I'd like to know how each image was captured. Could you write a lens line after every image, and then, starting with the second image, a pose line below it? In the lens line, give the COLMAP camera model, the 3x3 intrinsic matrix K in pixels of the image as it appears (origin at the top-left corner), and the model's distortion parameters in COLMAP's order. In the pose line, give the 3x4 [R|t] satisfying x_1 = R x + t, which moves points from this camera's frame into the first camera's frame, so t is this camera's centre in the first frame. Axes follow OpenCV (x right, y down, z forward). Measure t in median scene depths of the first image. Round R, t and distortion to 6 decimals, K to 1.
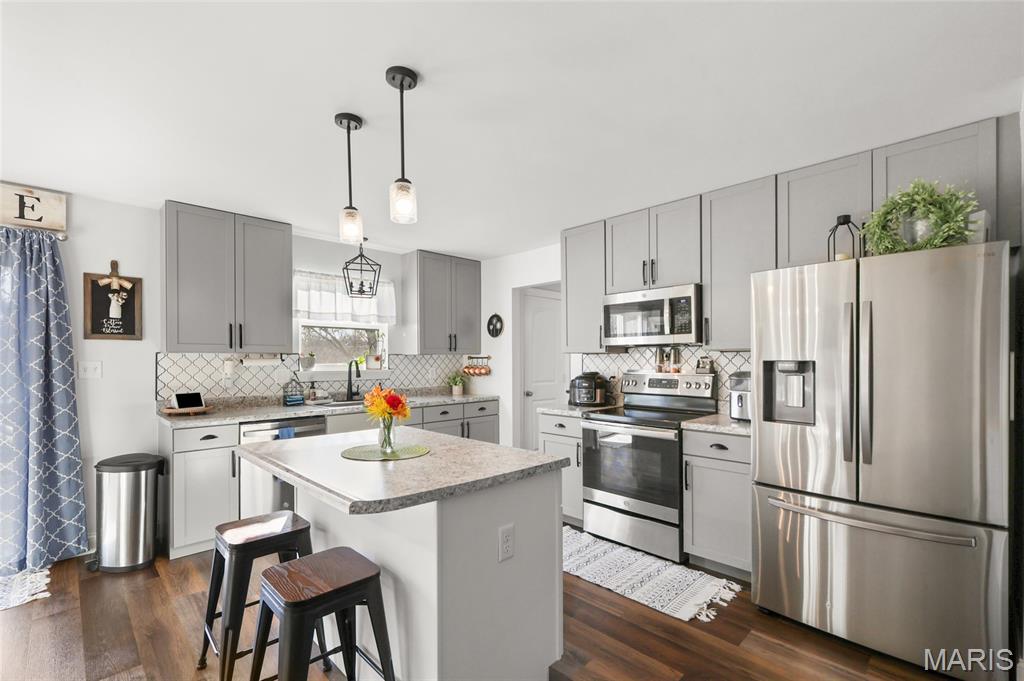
lens RADIAL K [[447.3, 0, 512.4], [0, 447.3, 363.4], [0, 0, 1]] dist [0.004782, -0.001546]
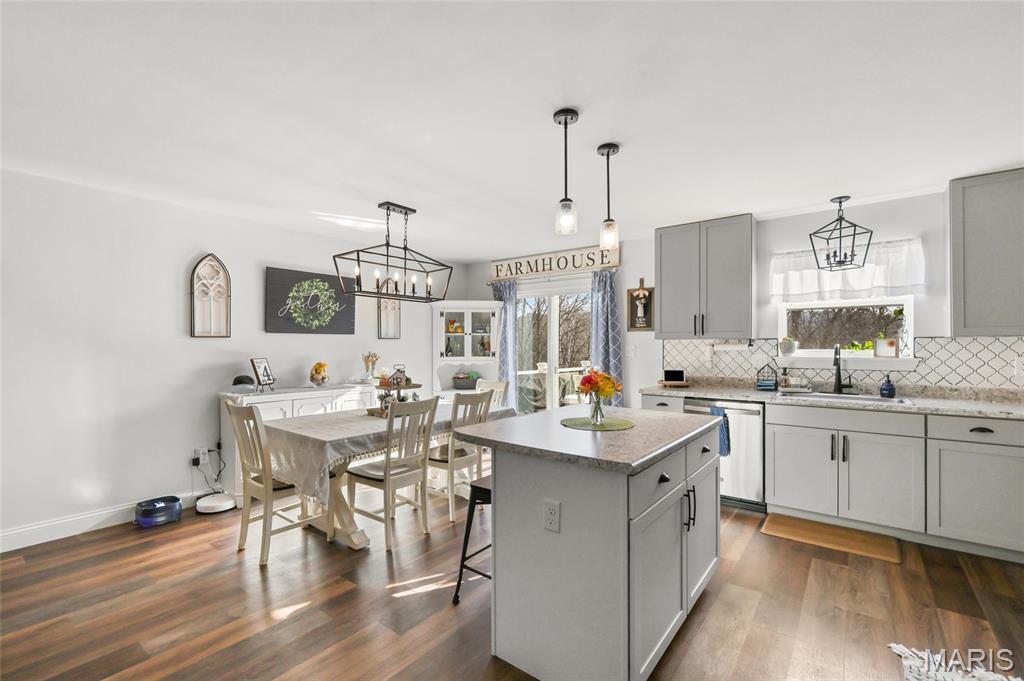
lens RADIAL K [[447.3, 0, 512.9], [0, 447.3, 343.9], [0, 0, 1]] dist [0.004782, -0.001546]
pose [[0.130295, -0.001150, -0.991475, 0.477958], [-0.009410, 0.999953, -0.002396, -0.002248], [0.991431, 0.009642, 0.130278, 0.344750]]
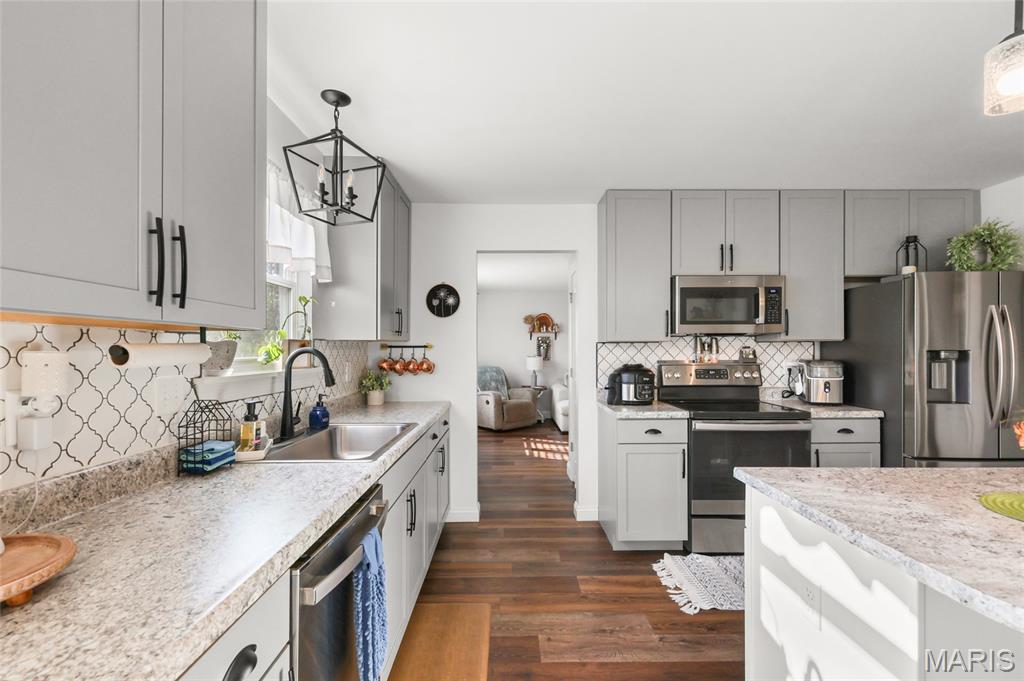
lens RADIAL K [[447.3, 0, 513.8], [0, 447.3, 349.2], [0, 0, 1]] dist [0.004782, -0.001546]
pose [[0.694623, 0.003753, 0.719364, -0.647936], [0.005347, 0.999932, -0.010380, -0.001641], [-0.719354, 0.011057, 0.694556, 0.623126]]
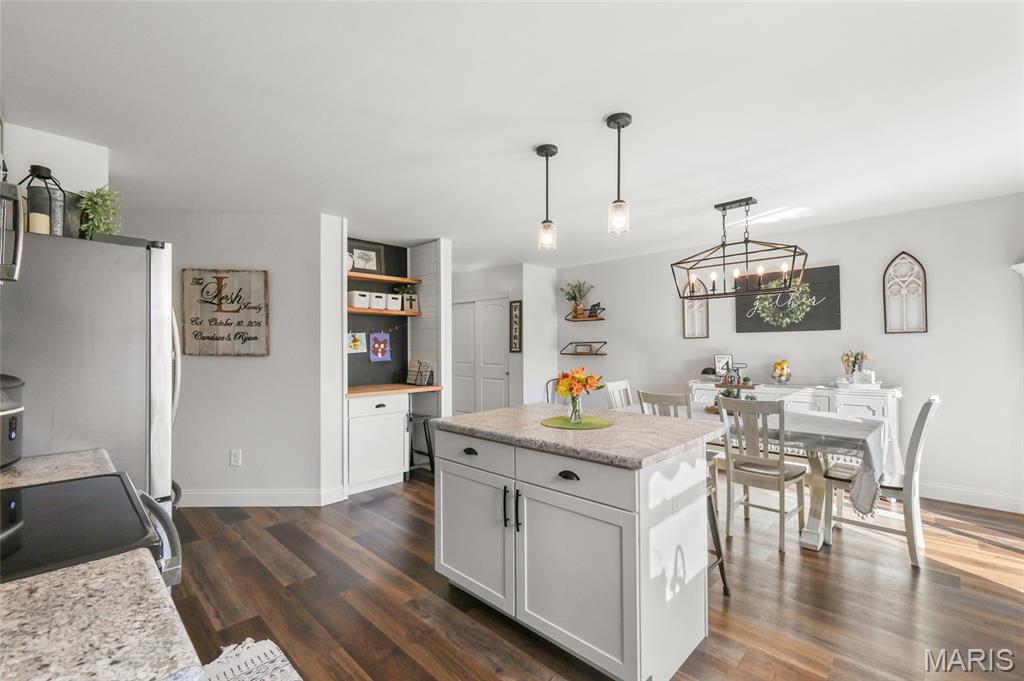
lens RADIAL K [[447.3, 0, 513.0], [0, 447.3, 341.4], [0, 0, 1]] dist [0.004782, -0.001546]
pose [[-0.999810, 0.010329, -0.016523, -0.051816], [0.010320, 0.999947, 0.000631, -0.009229], [0.016528, 0.000460, -0.999863, 1.216026]]
